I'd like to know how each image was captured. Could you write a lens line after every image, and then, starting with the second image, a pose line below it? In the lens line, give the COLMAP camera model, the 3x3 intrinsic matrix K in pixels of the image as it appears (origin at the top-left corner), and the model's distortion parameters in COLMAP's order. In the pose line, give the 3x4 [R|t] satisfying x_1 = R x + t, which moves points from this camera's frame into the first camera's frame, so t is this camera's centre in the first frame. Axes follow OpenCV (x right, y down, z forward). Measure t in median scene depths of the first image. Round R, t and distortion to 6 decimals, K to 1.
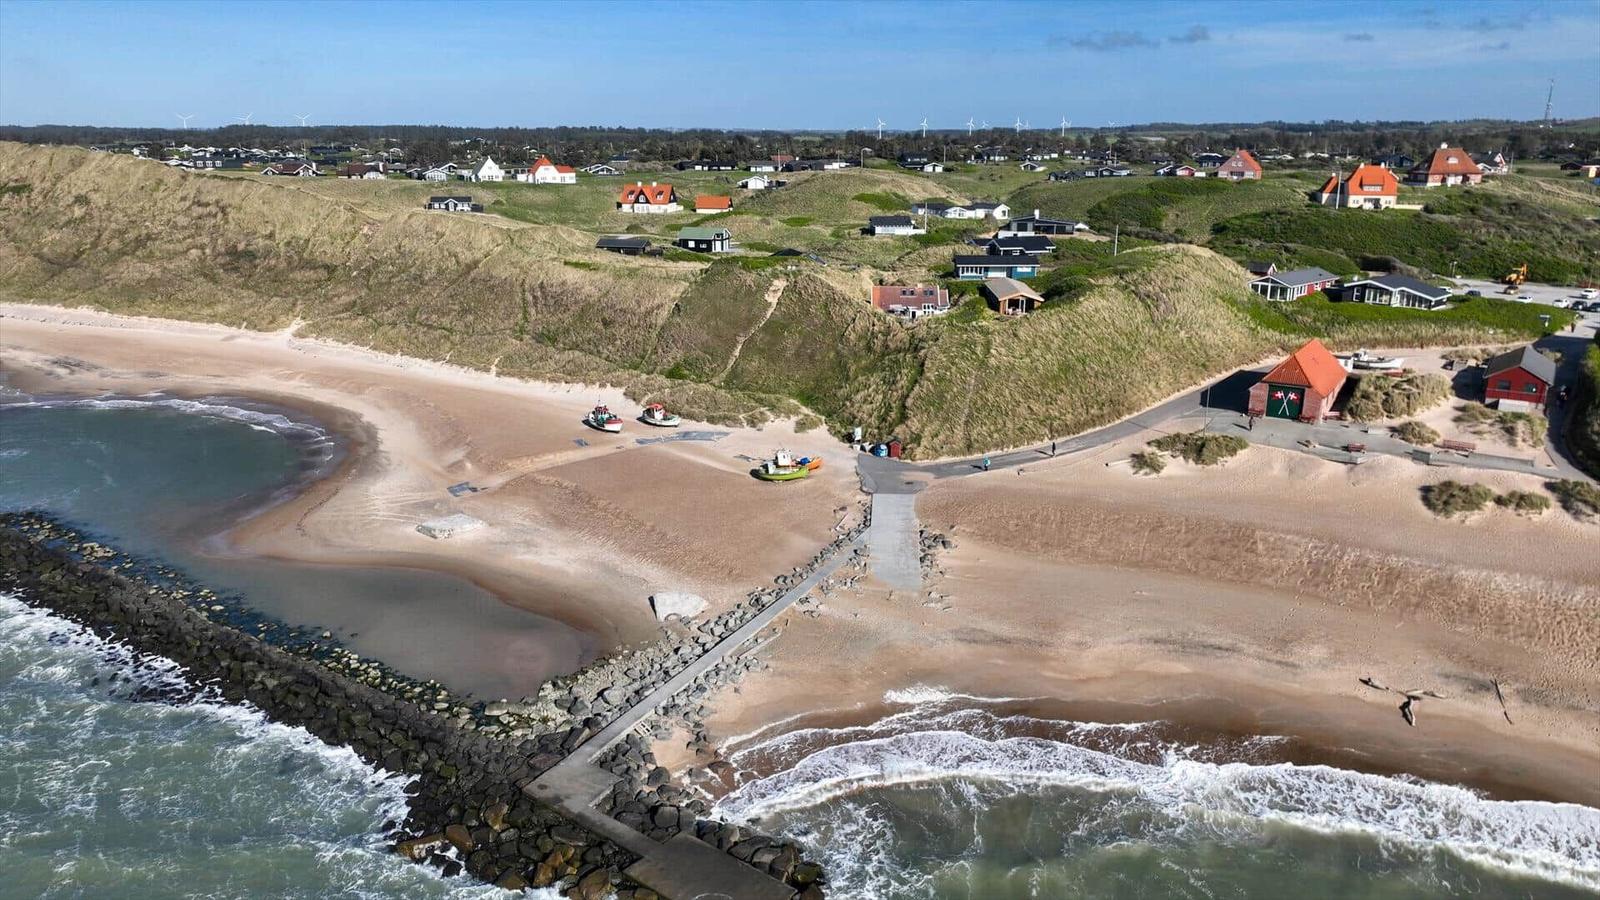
lens RADIAL K [[1124.1, 0, 800.0], [0, 1124.1, 450.0], [0, 0, 1]] dist [0.011317, -0.005083]
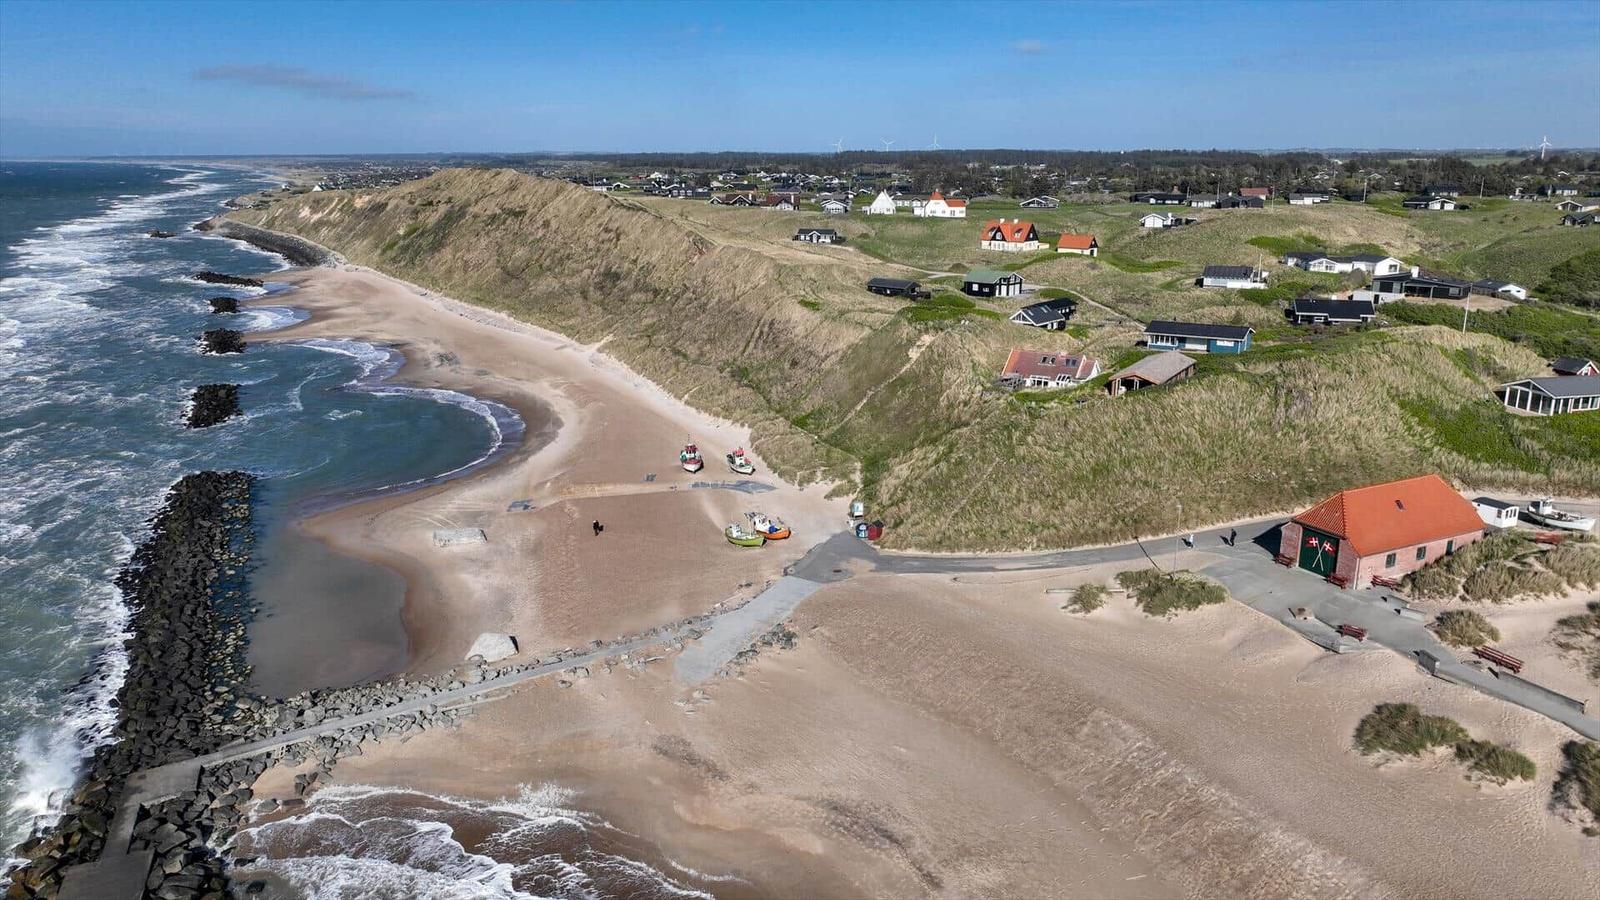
lens RADIAL K [[1124.1, 0, 800.0], [0, 1124.1, 450.0], [0, 0, 1]] dist [0.011317, -0.005083]
pose [[0.865865, 0.123983, -0.484671, 0.240006], [-0.132527, 0.991038, 0.016755, -0.038125], [0.482405, 0.049724, 0.874536, 0.084407]]
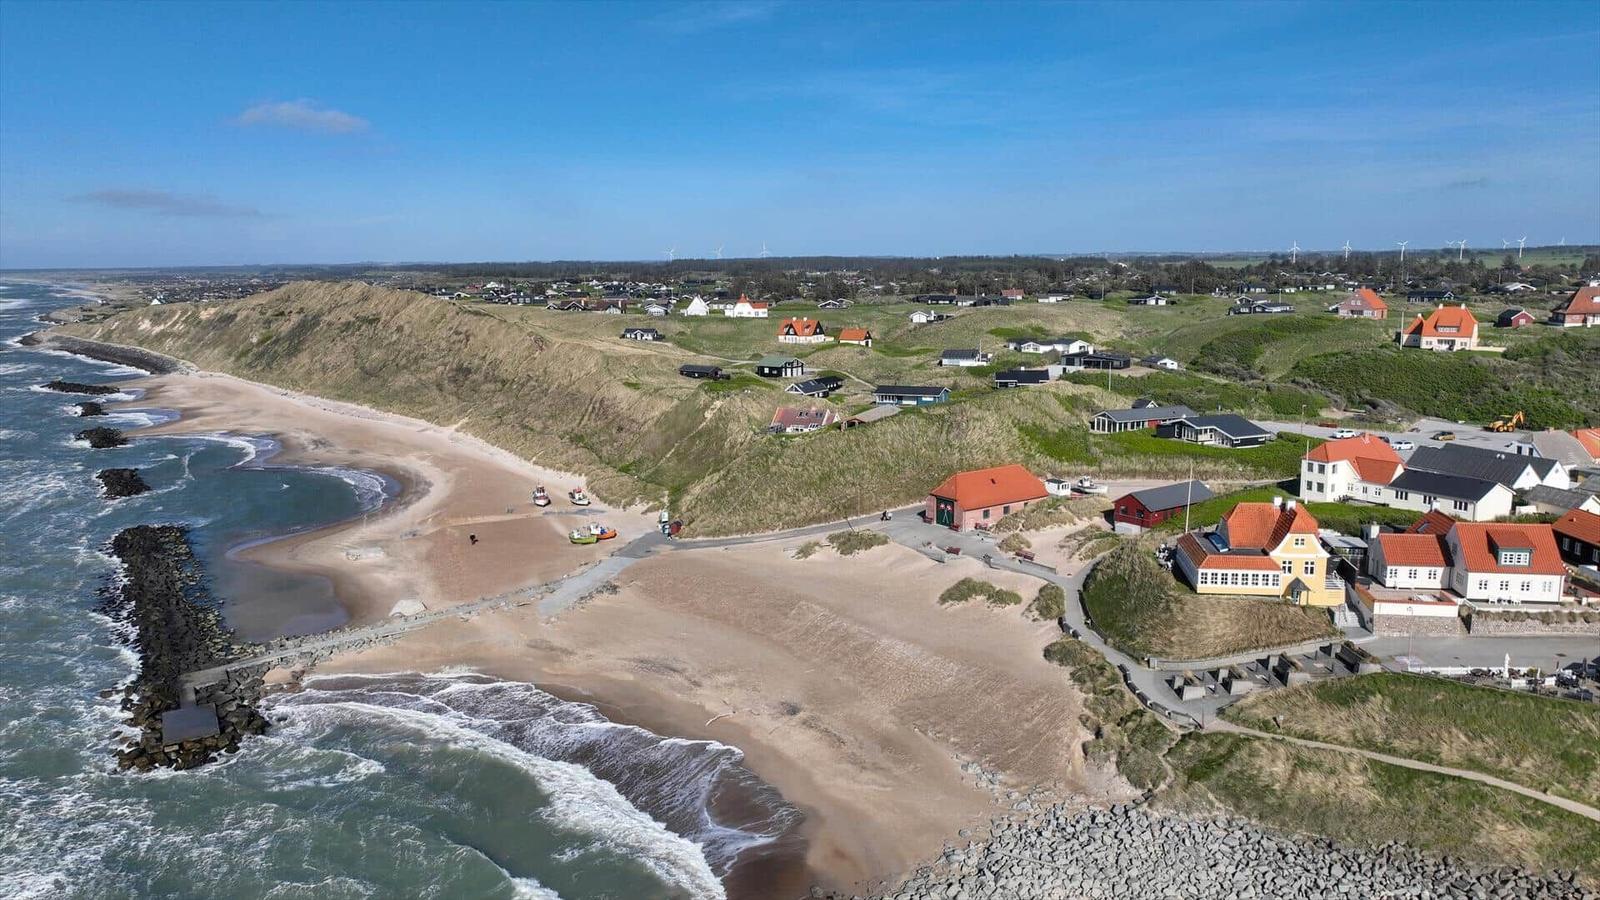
lens RADIAL K [[1124.1, 0, 800.0], [0, 1124.1, 450.0], [0, 0, 1]] dist [0.011317, -0.005083]
pose [[0.929034, 0.048829, -0.366759, 0.357990], [-0.087233, 0.992216, -0.088870, 0.005915], [0.359564, 0.114557, 0.926062, -0.090733]]
